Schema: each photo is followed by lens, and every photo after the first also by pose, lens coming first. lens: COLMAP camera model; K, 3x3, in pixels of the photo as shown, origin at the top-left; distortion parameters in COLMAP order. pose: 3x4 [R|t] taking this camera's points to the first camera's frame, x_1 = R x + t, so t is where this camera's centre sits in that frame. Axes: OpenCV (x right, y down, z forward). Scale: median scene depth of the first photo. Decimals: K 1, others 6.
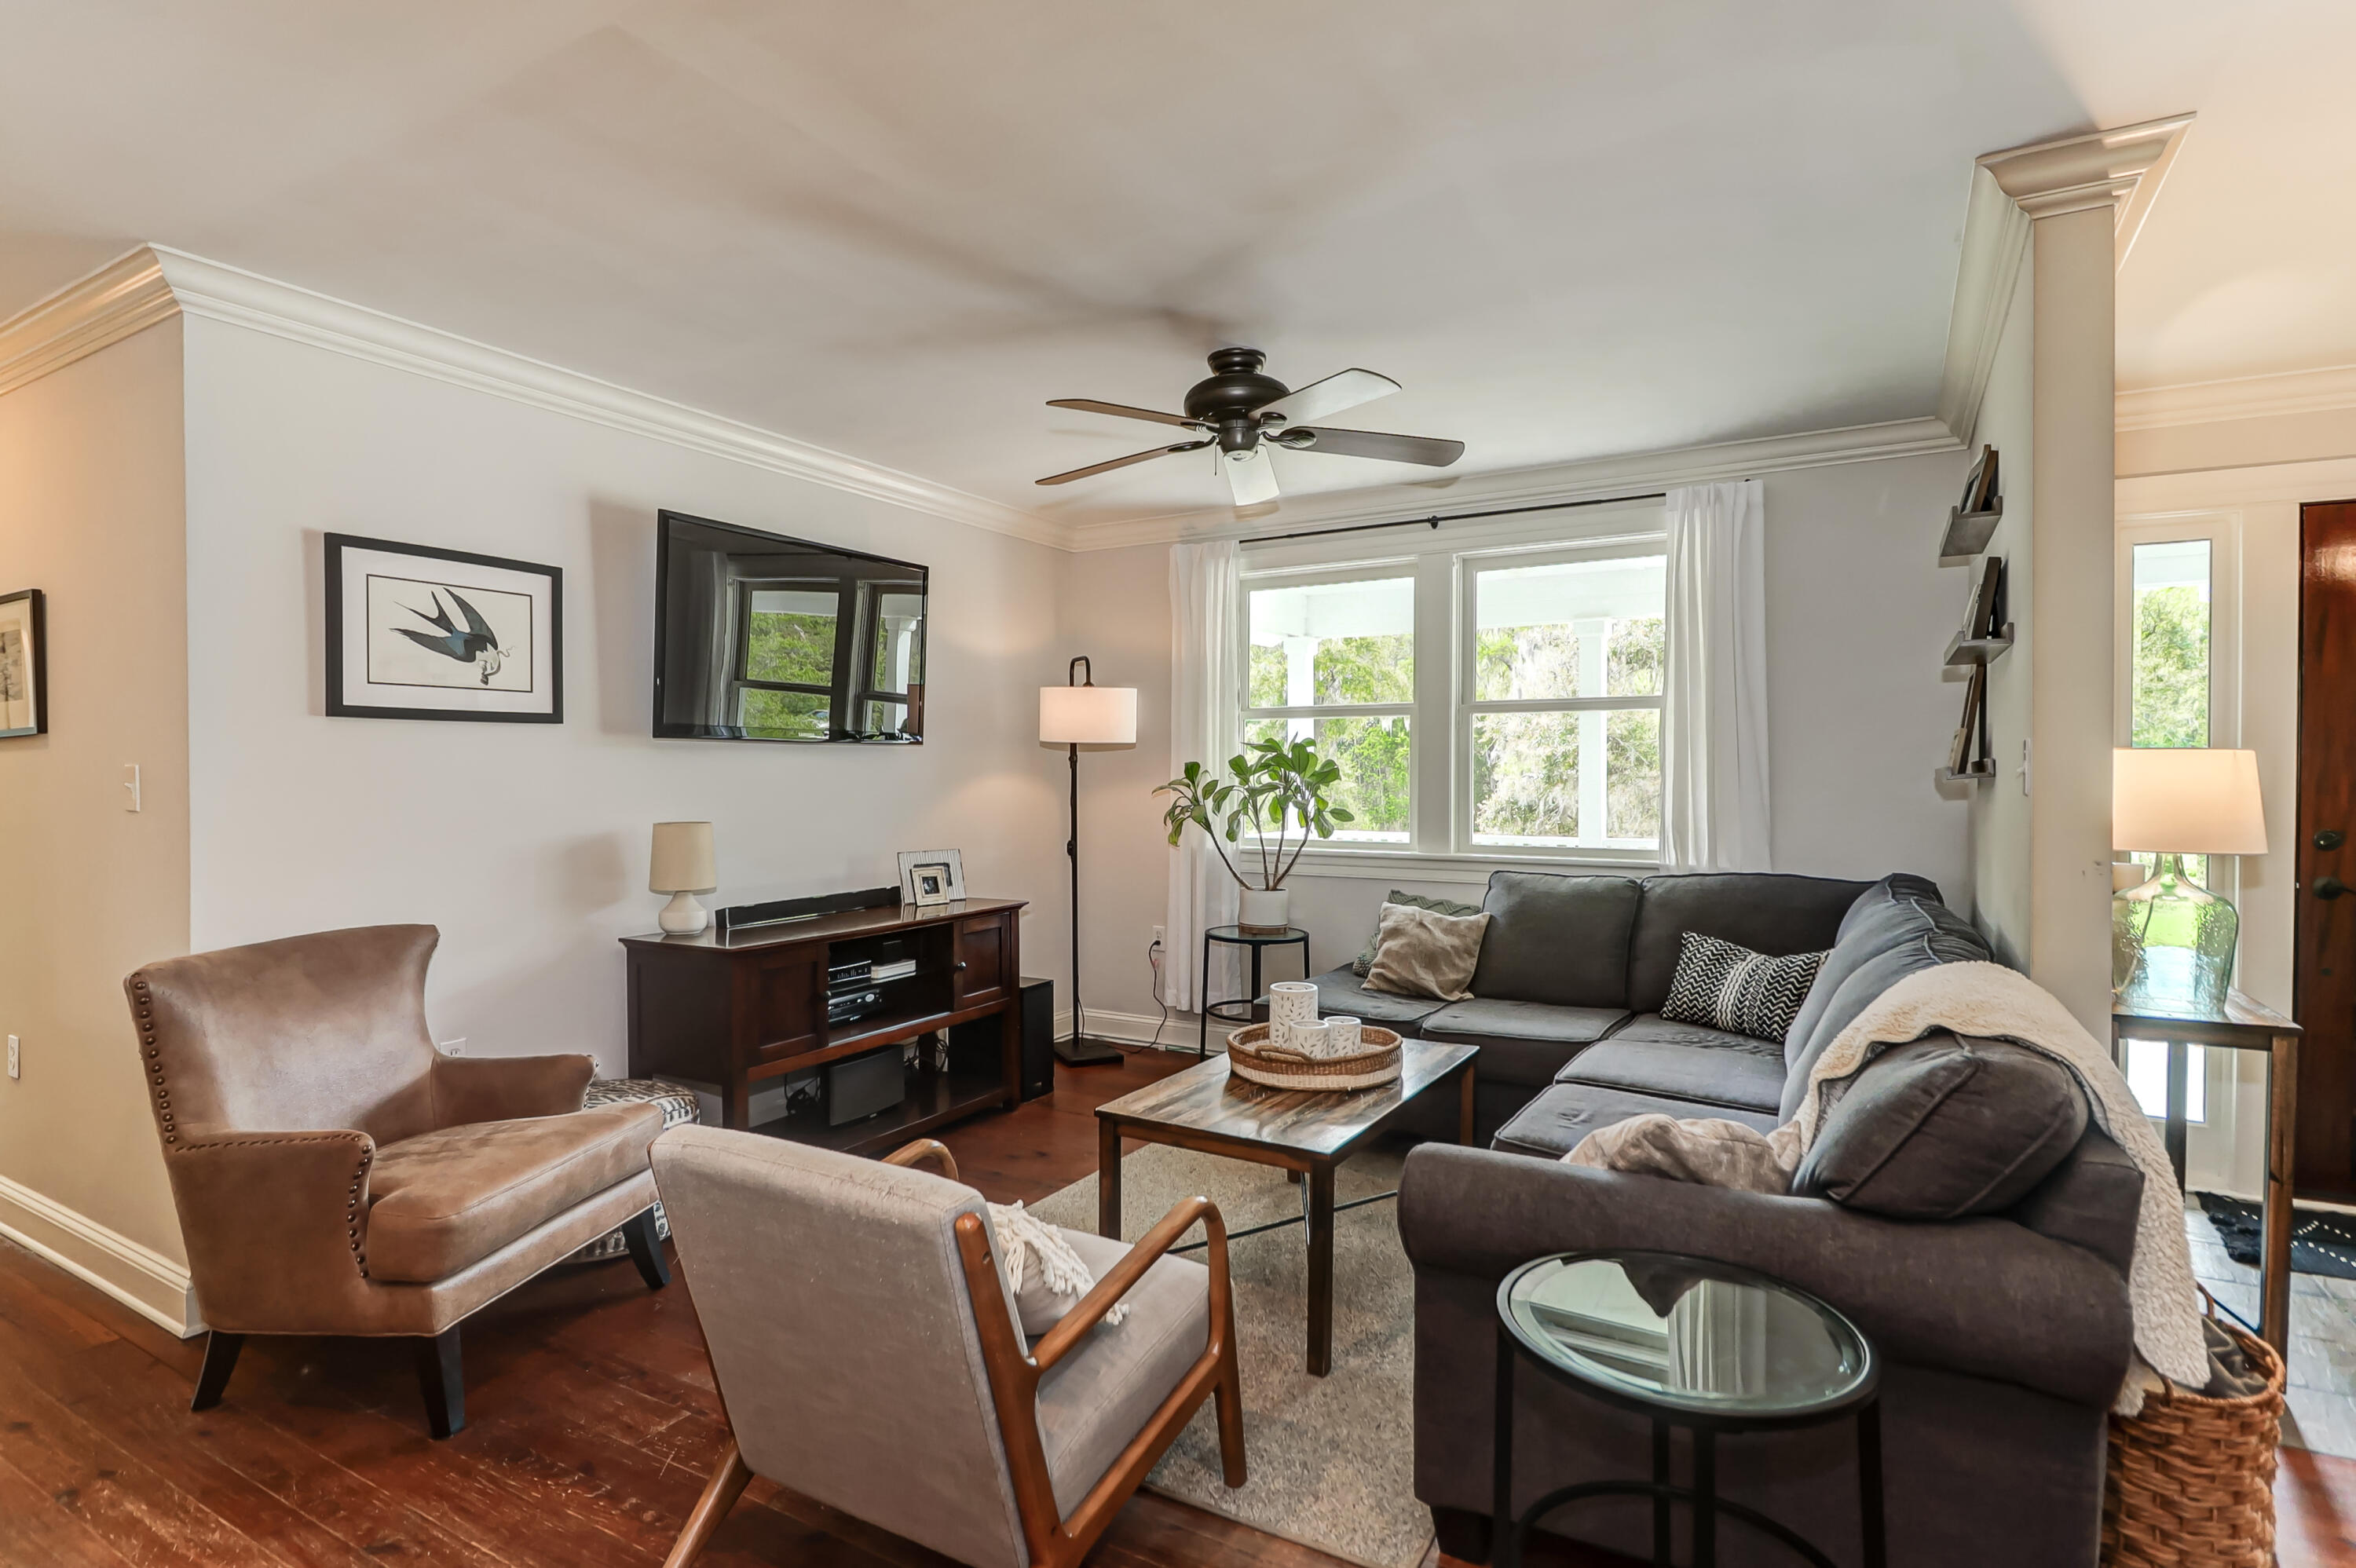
lens RADIAL K [[1177.1, 0, 1178.0], [0, 1177.1, 784.0], [0, 0, 1]] dist [-0.000435, -0.000216]
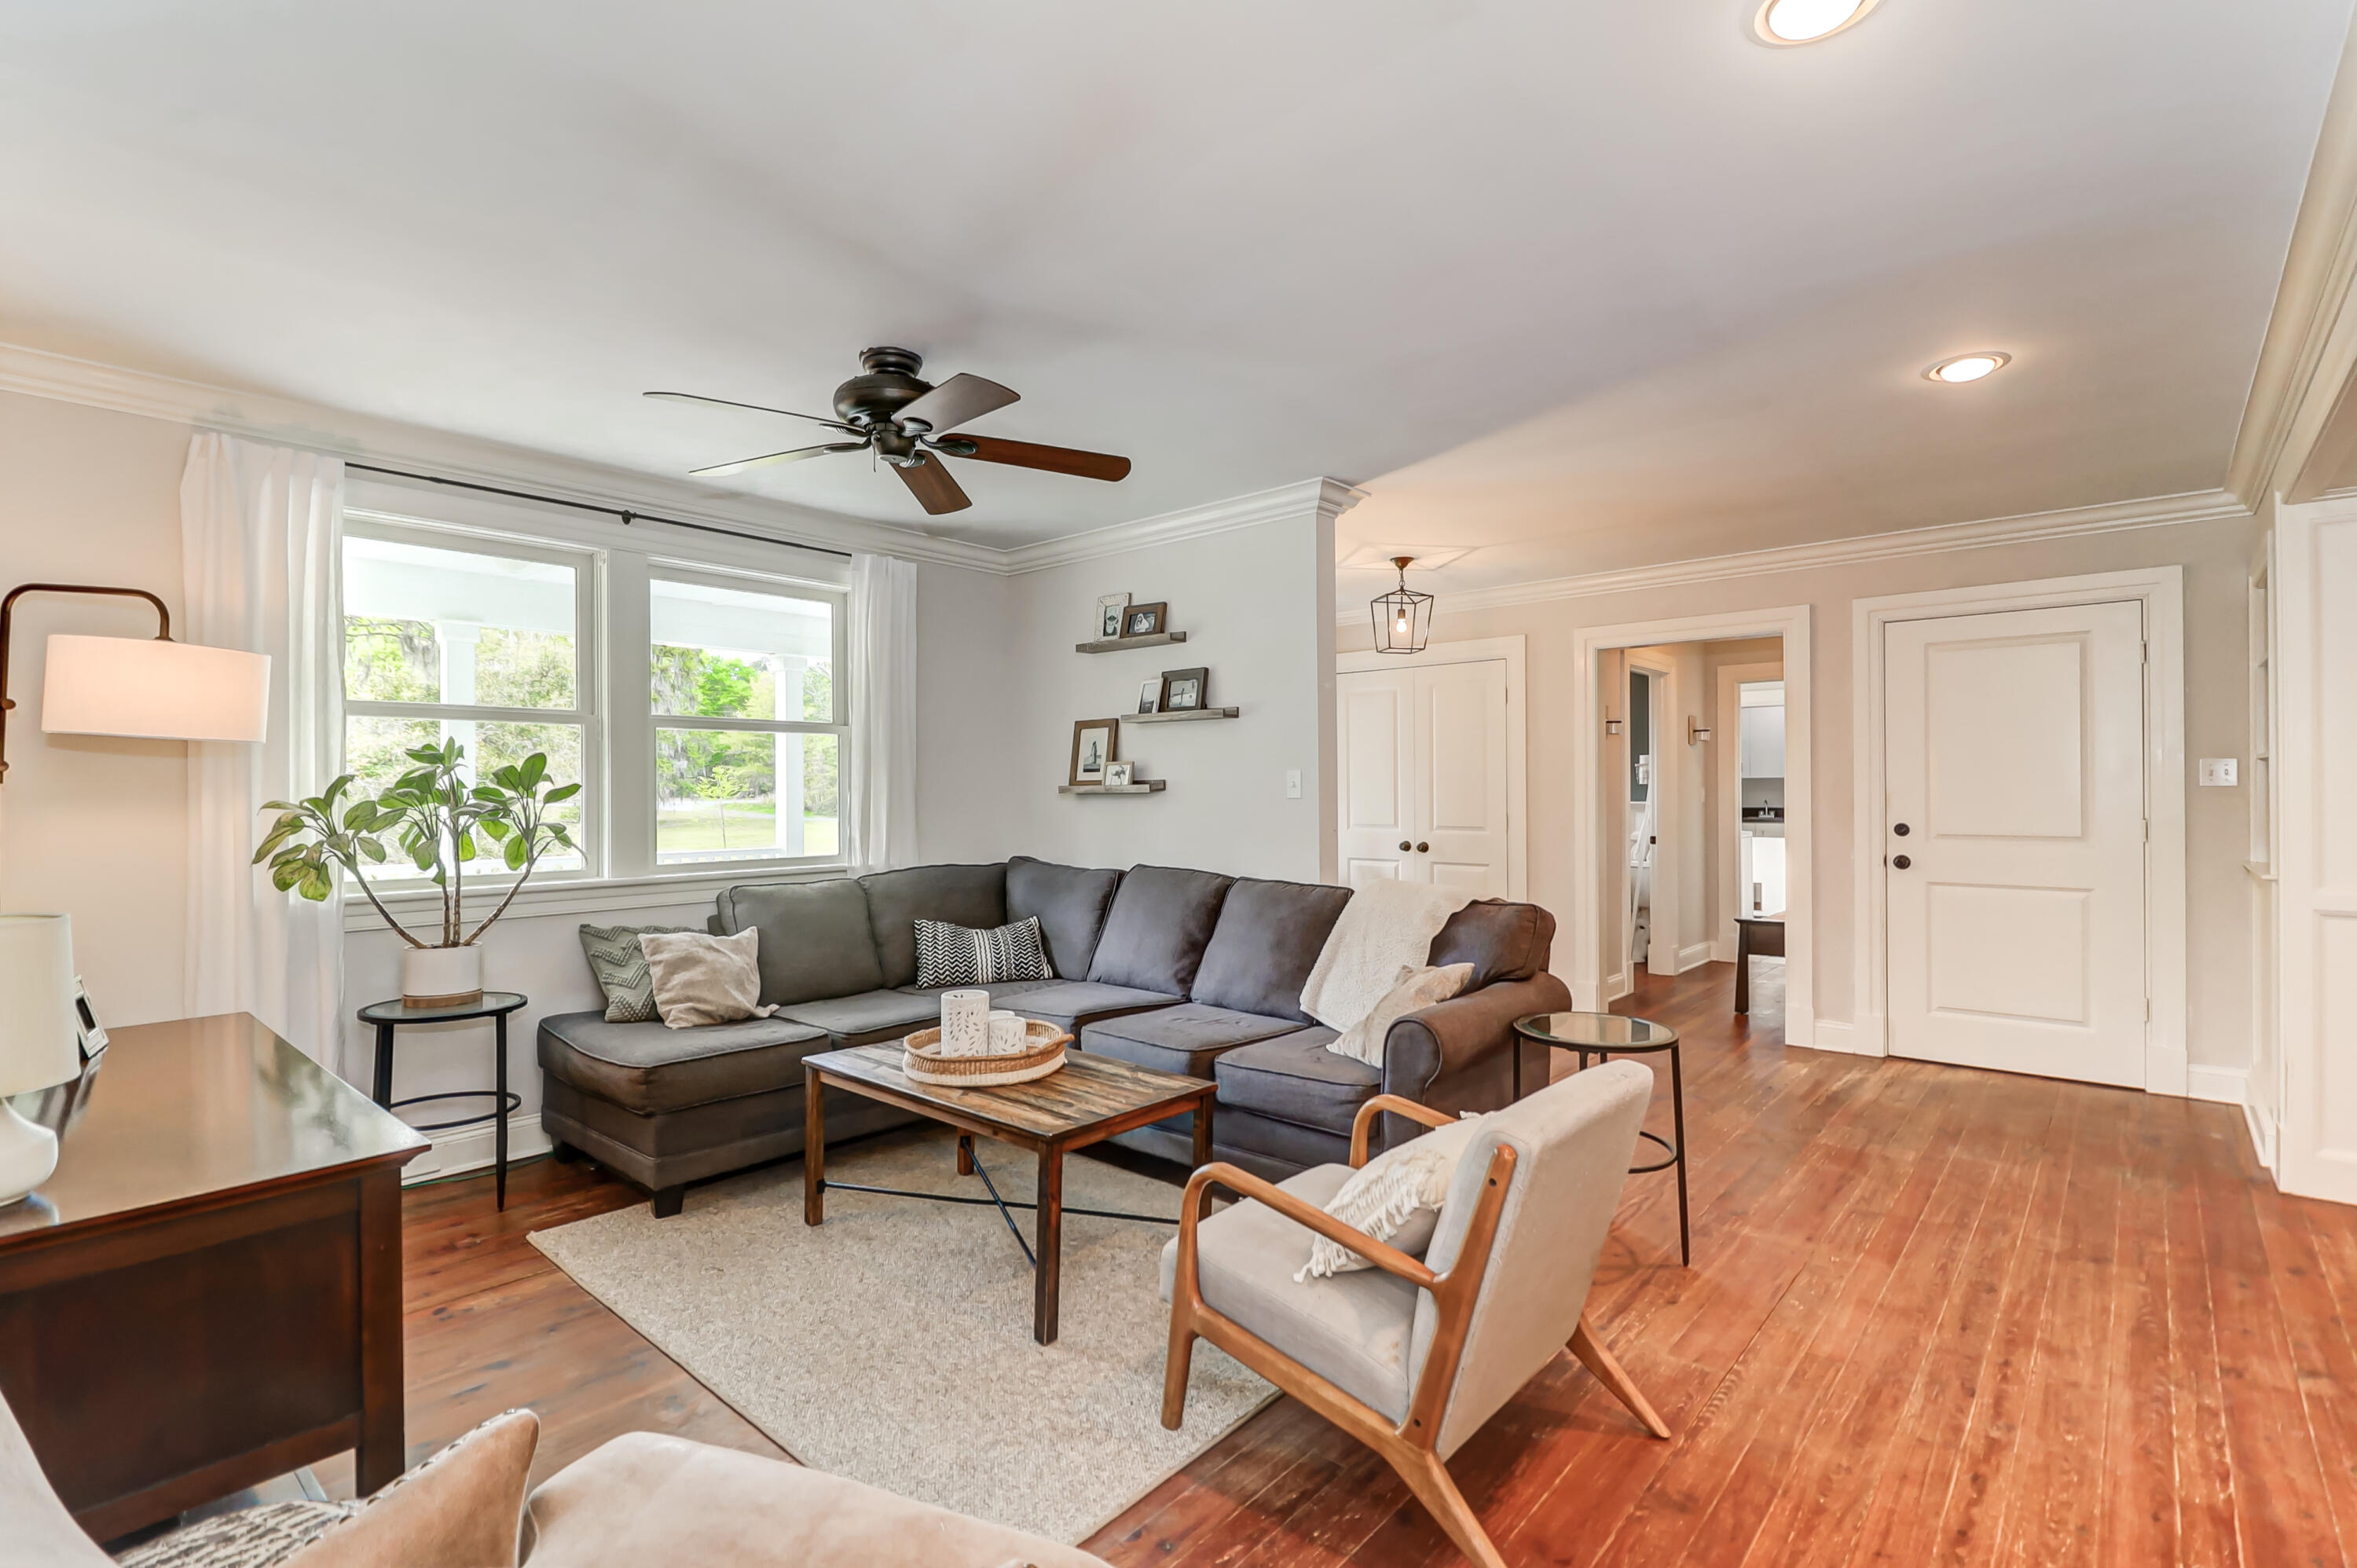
lens RADIAL K [[1077.0, 0, 1194.6], [0, 1077.0, 786.2], [0, 0, 1]] dist [0.018686, -0.013031]
pose [[0.182946, 0.000432, 0.983123, -0.546168], [0.012822, 0.999914, -0.002826, -0.004493], [-0.983039, 0.013123, 0.182925, 0.423744]]
